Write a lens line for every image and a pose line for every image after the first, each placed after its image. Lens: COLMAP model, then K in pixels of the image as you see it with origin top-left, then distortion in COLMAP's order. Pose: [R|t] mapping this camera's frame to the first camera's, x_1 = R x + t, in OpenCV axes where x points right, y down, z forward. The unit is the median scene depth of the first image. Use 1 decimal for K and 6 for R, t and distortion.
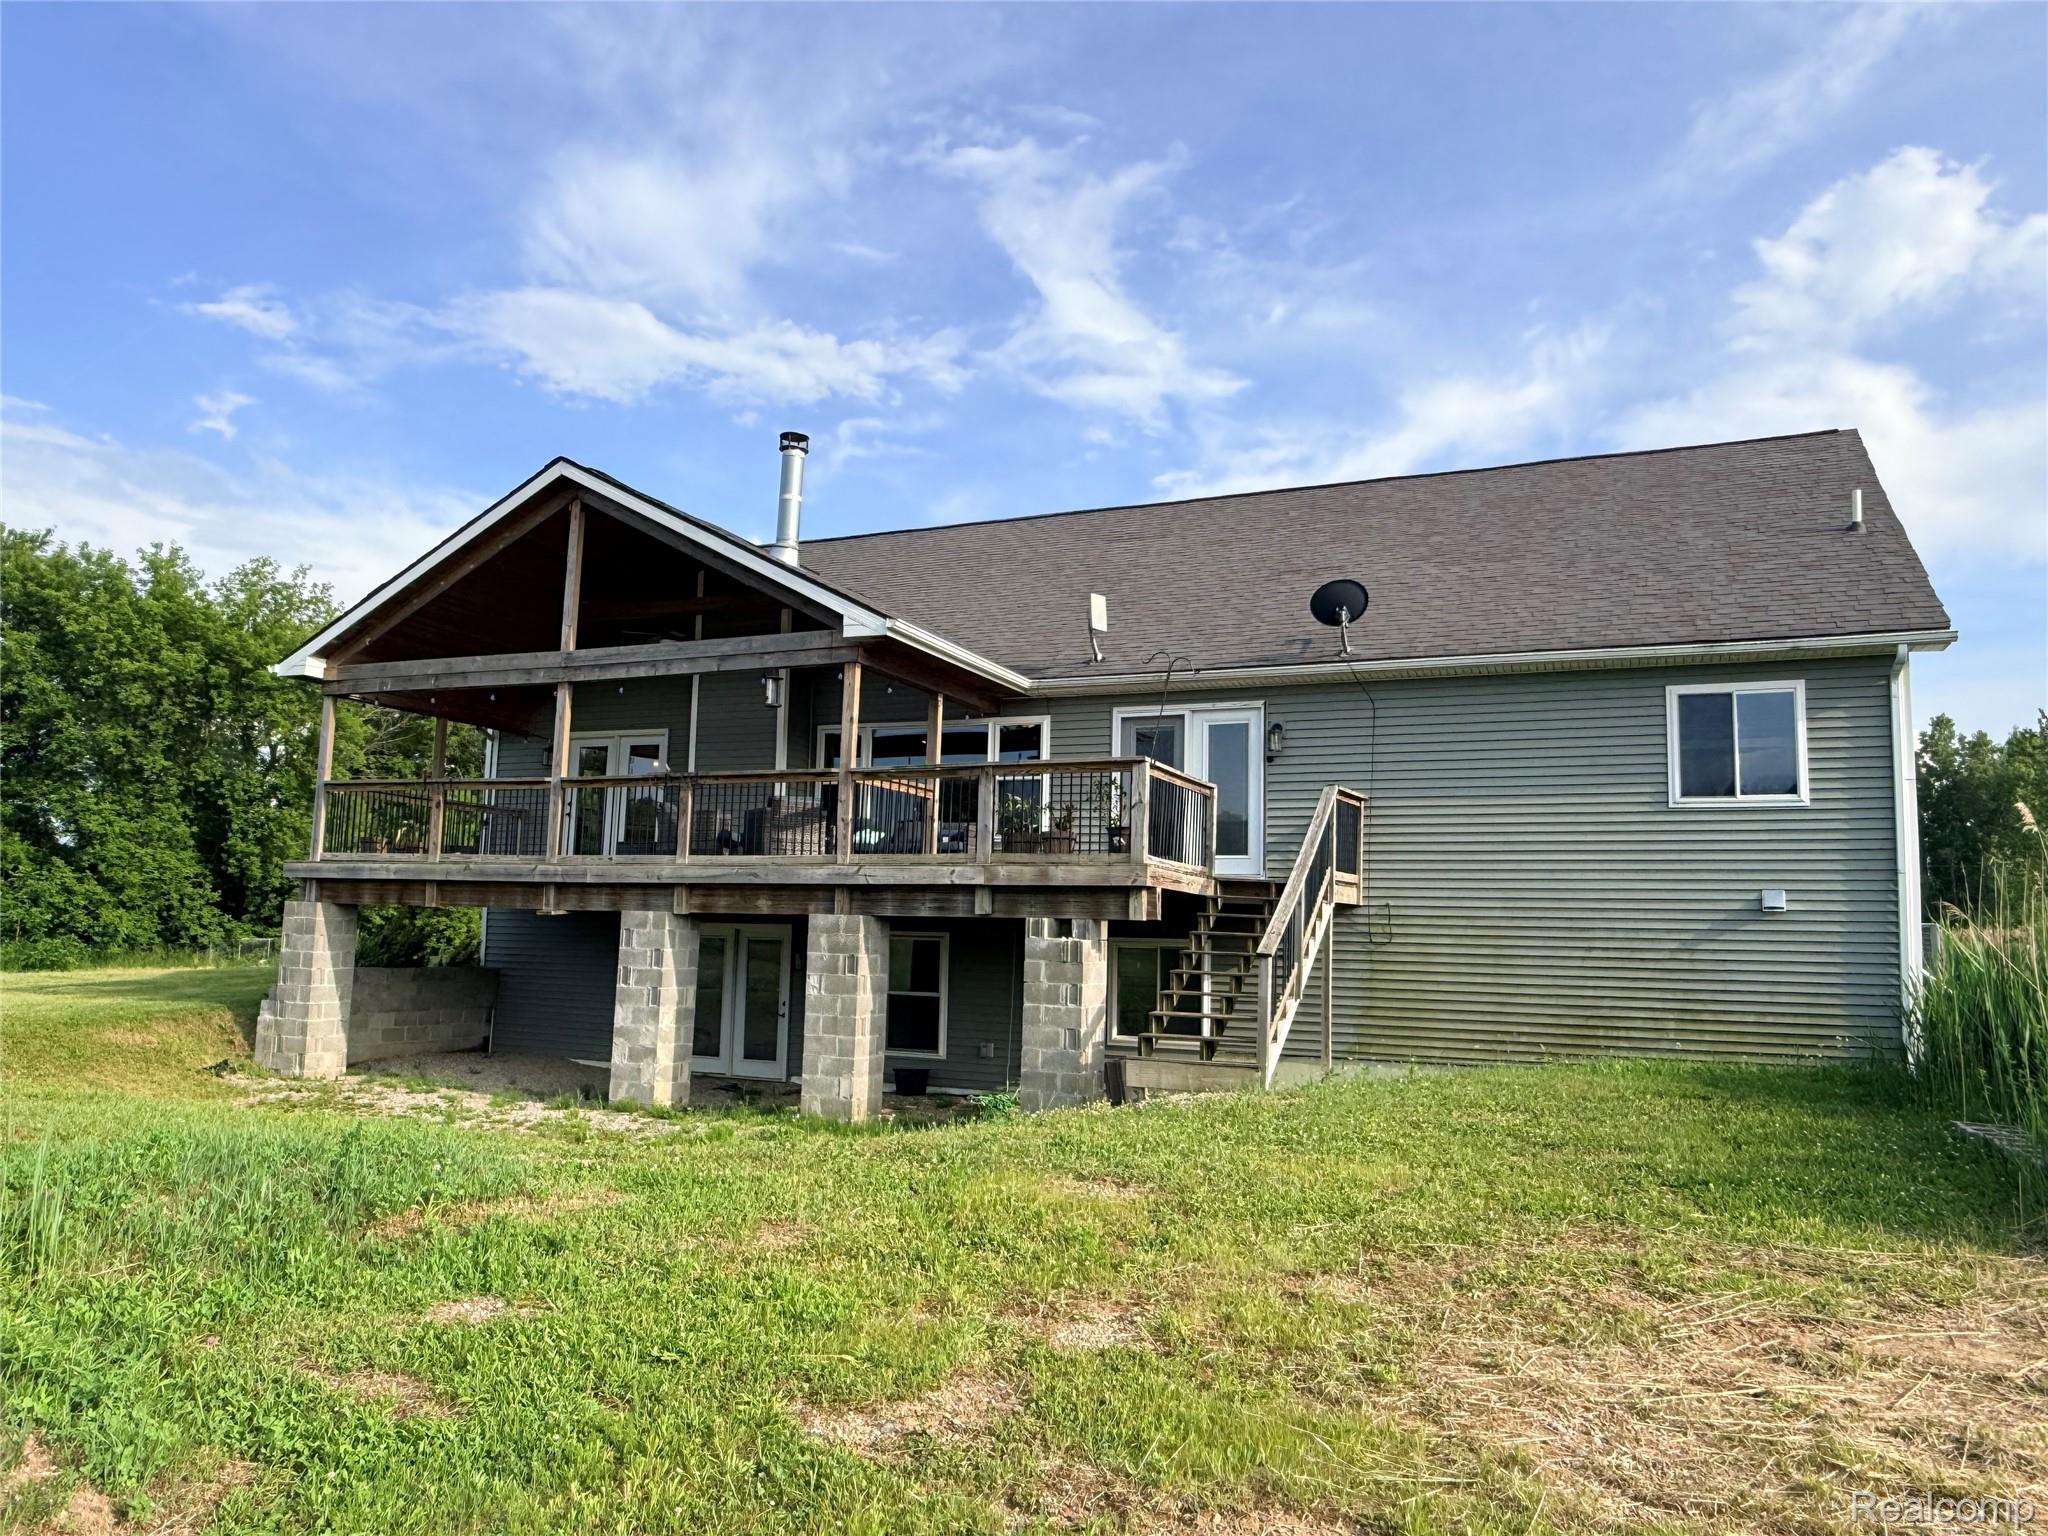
lens RADIAL K [[1401.0, 0, 1031.2], [0, 1401.0, 773.2], [0, 0, 1]] dist [-0.000240, 0.000259]
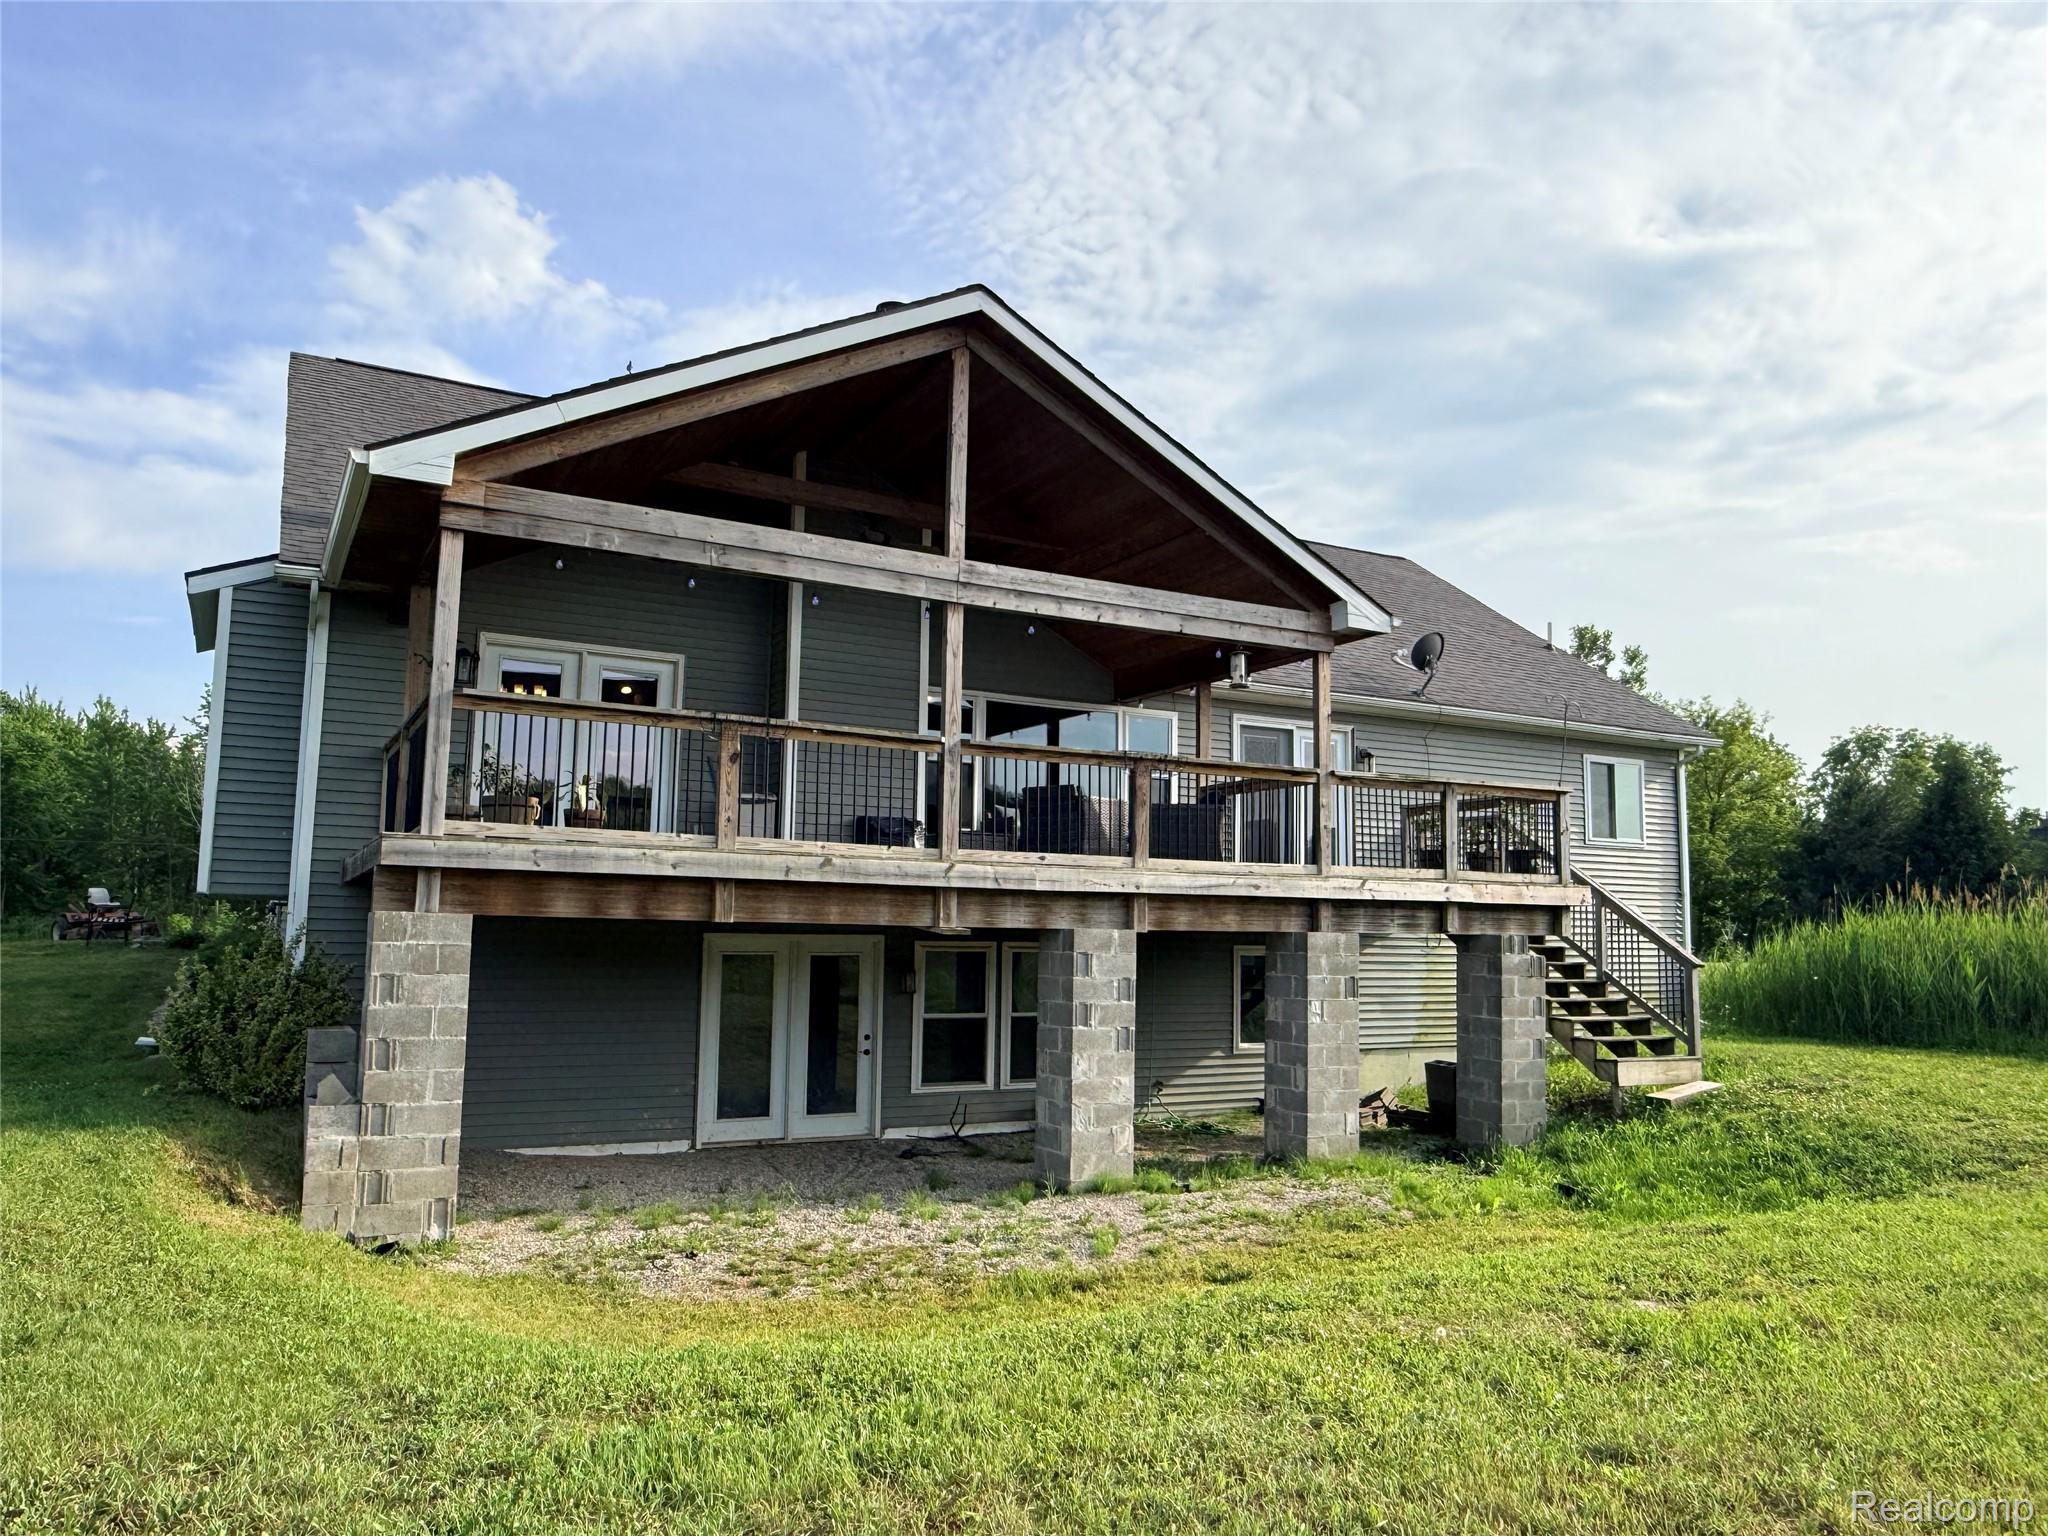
lens RADIAL K [[1413.8, 0, 1005.9], [0, 1413.8, 771.2], [0, 0, 1]] dist [0.000544, -0.001831]
pose [[0.610300, 0.073710, 0.788734, -0.923107], [-0.092337, 0.995494, -0.021585, 0.034013], [-0.786771, -0.059656, 0.614356, 0.570162]]
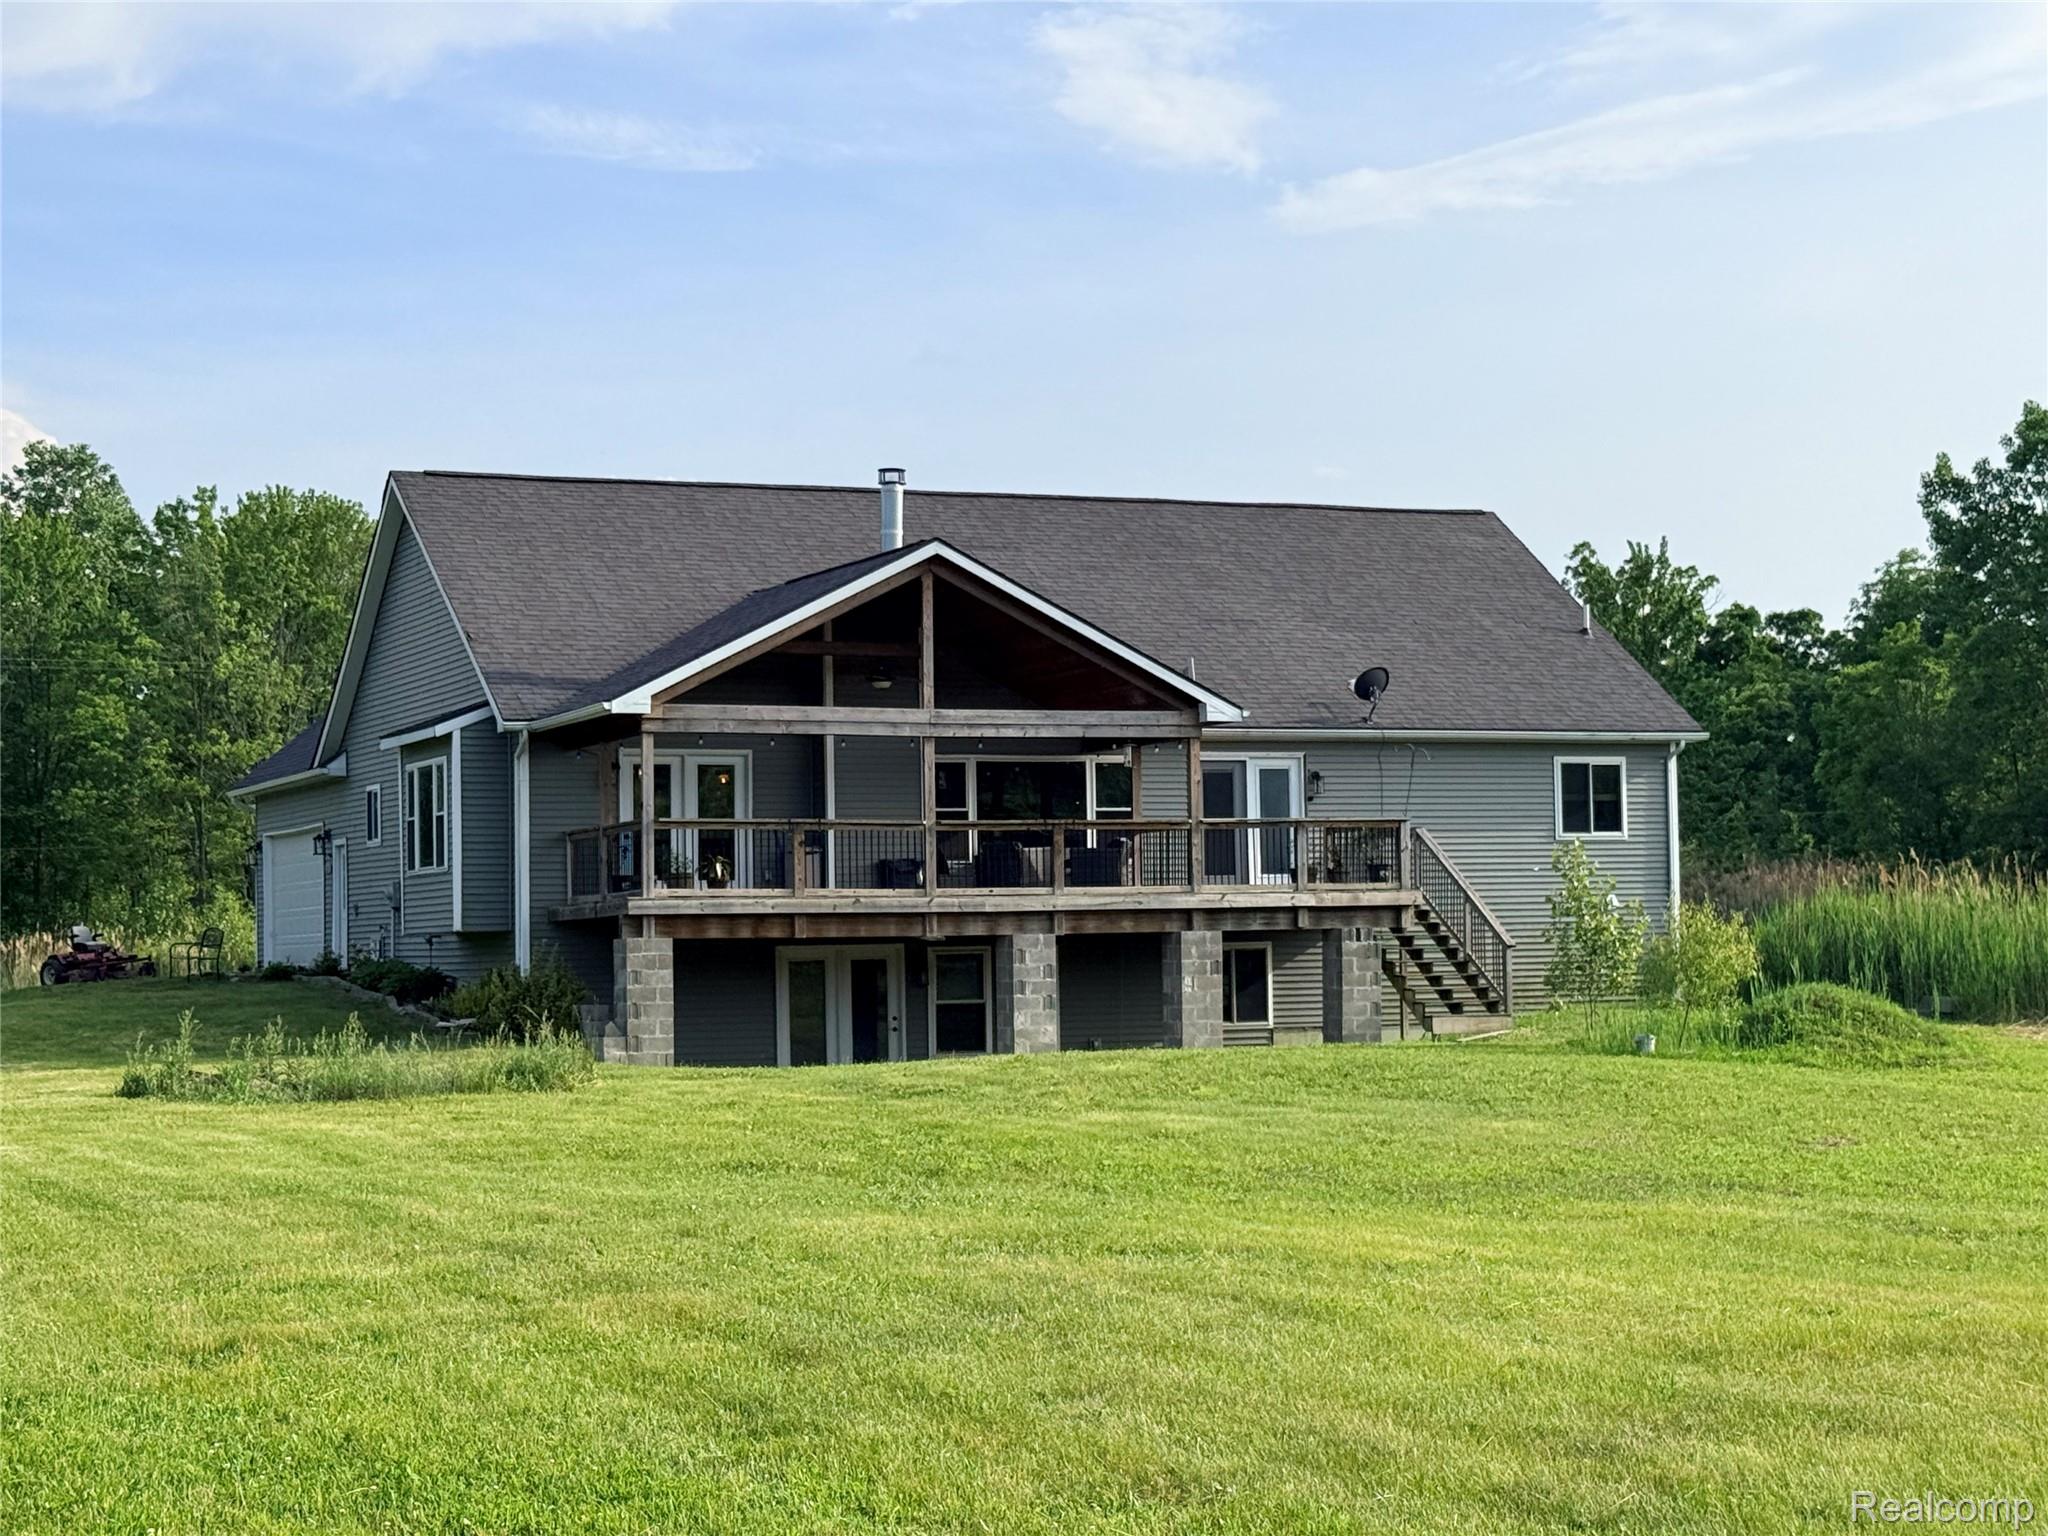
lens RADIAL K [[3618.5, 0, 1027.2], [0, 3618.5, 767.2], [0, 0, 1]] dist [0.046863, 0.000000]
pose [[0.677731, -0.001247, 0.735309, -2.577759], [-0.049930, 0.997612, 0.047711, -0.194443], [-0.733613, -0.069049, 0.676050, -1.102957]]
